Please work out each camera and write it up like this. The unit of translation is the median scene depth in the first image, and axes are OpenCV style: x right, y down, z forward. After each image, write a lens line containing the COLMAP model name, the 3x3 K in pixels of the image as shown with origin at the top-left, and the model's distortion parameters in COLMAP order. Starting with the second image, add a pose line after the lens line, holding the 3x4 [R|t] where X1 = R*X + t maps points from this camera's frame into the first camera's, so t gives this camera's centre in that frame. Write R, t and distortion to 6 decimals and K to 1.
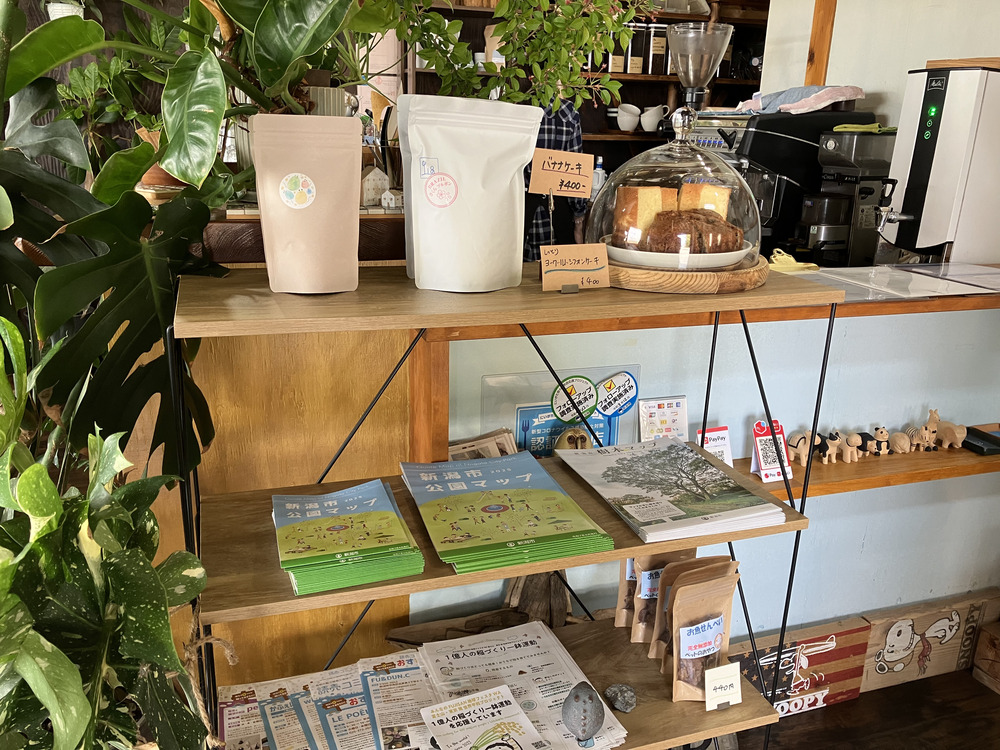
lens RADIAL K [[811.8, 0, 493.5], [0, 811.8, 373.7], [0, 0, 1]] dist [0.021161, -0.017283]
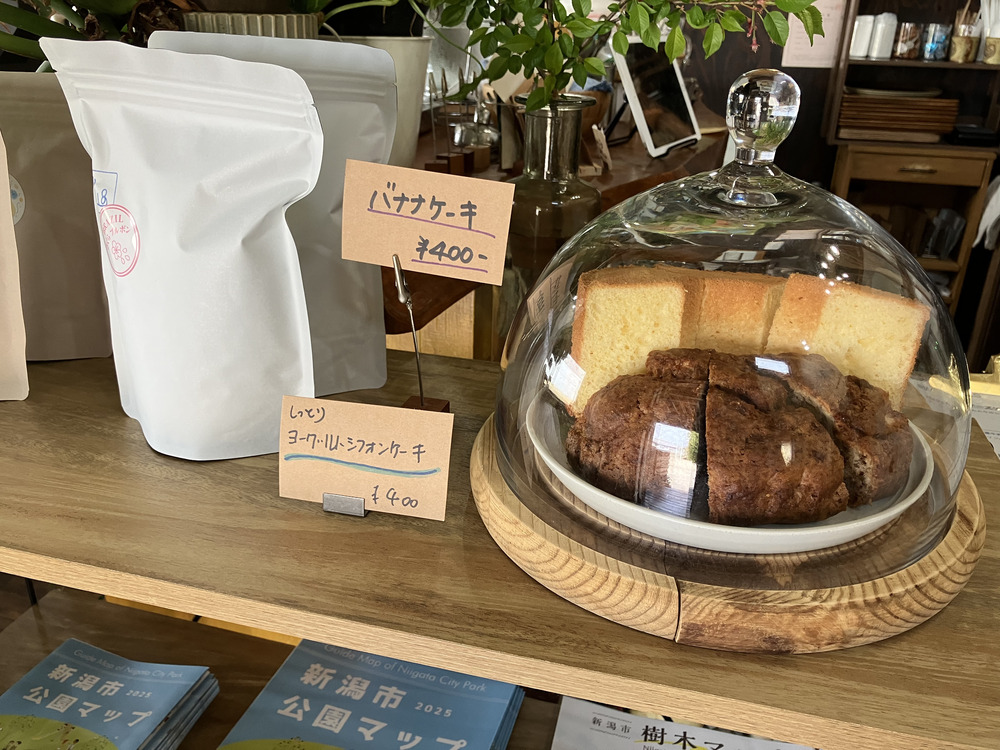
lens RADIAL K [[811.8, 0, 504.6], [0, 811.8, 375.8], [0, 0, 1]] dist [0.021161, -0.017283]
pose [[0.824482, 0.217460, -0.522437, 0.356505], [-0.171051, 0.975799, 0.136226, -0.233238], [0.539418, -0.022952, 0.841725, 0.664554]]
